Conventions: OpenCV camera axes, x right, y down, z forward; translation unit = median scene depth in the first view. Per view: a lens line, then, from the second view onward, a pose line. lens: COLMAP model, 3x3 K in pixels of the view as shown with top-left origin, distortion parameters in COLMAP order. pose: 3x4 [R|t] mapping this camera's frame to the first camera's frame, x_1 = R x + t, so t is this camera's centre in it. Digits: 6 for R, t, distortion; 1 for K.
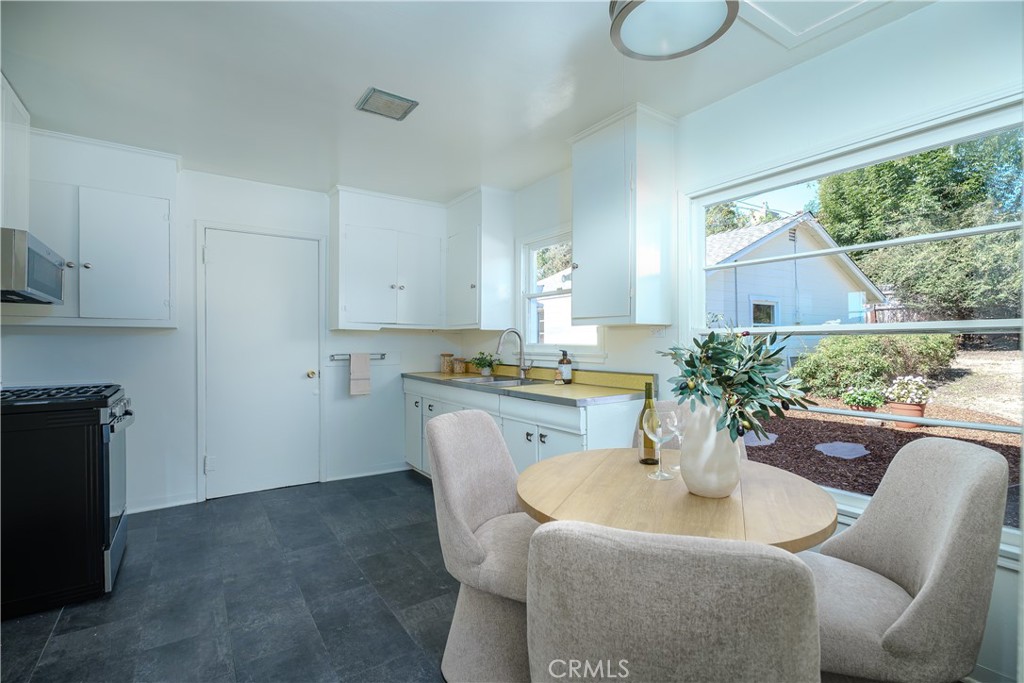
lens RADIAL K [[480.0, 0, 512.6], [0, 480.0, 346.4], [0, 0, 1]] dist [0.015351, 0.000190]
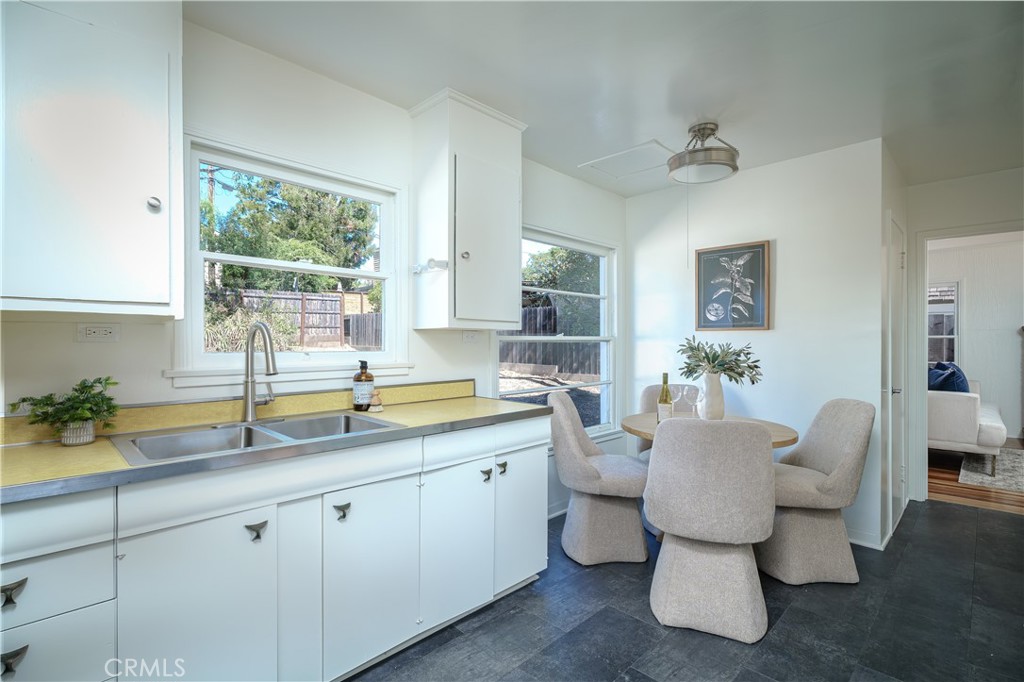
lens RADIAL K [[480.0, 0, 510.5], [0, 480.0, 342.0], [0, 0, 1]] dist [0.015351, 0.000190]
pose [[-0.200186, 0.000230, 0.979758, -0.604113], [0.005170, 0.999986, 0.000821, -0.017870], [-0.979744, 0.005230, -0.200185, 0.945437]]
